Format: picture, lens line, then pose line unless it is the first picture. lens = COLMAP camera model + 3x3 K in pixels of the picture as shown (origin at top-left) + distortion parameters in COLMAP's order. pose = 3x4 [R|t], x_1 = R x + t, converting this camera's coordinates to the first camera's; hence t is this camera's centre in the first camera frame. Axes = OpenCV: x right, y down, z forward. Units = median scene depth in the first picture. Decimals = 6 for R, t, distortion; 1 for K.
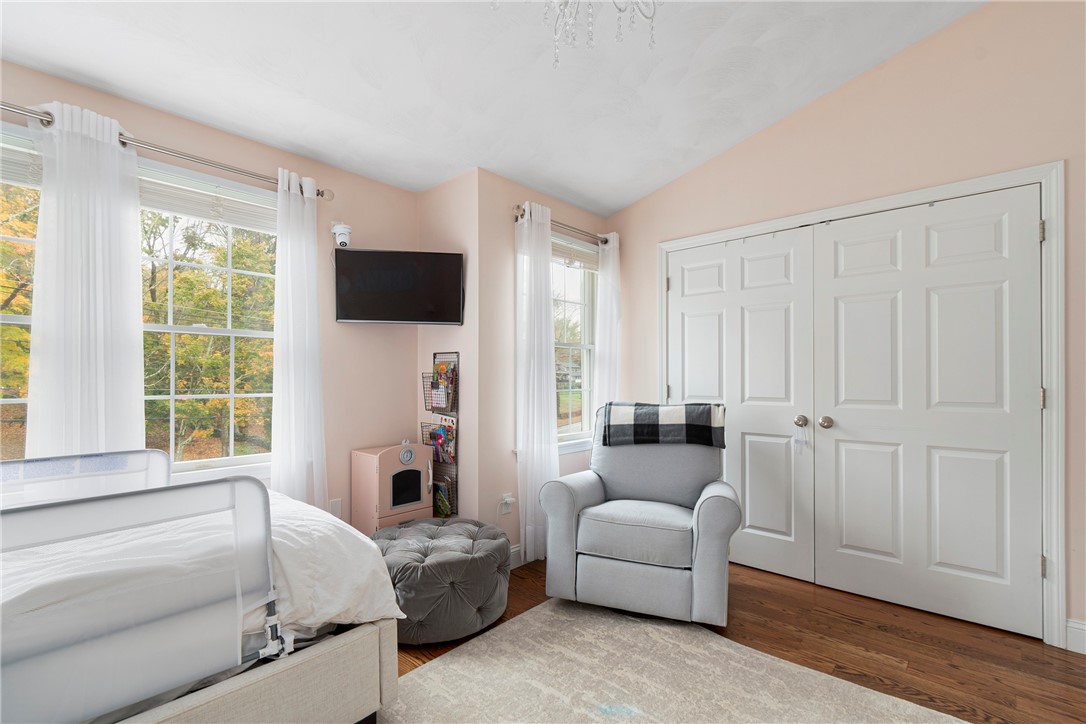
lens RADIAL K [[500.0, 0, 543.5], [0, 500.0, 377.9], [0, 0, 1]] dist [0.005475, -0.002505]
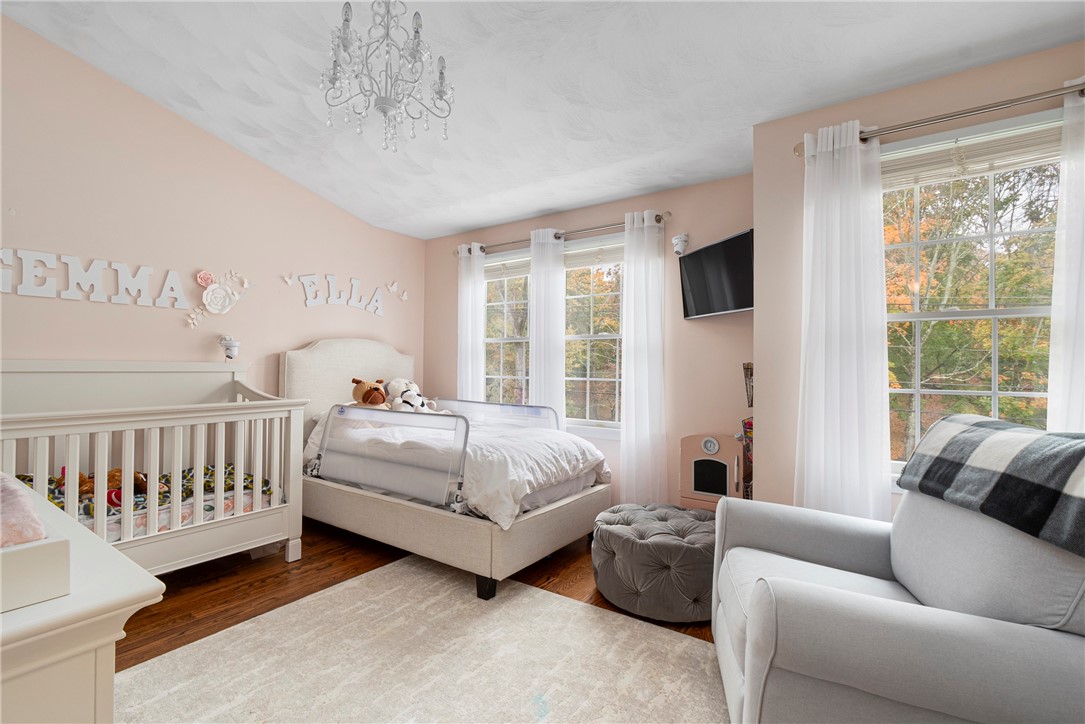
lens RADIAL K [[499.5, 0, 539.0], [0, 499.5, 363.7], [0, 0, 1]] dist [0.005475, -0.002505]
pose [[0.104696, -0.006689, -0.994482, 0.828076], [-0.011478, 0.999903, -0.007934, 0.002762], [0.994438, 0.012245, 0.104609, 0.654341]]
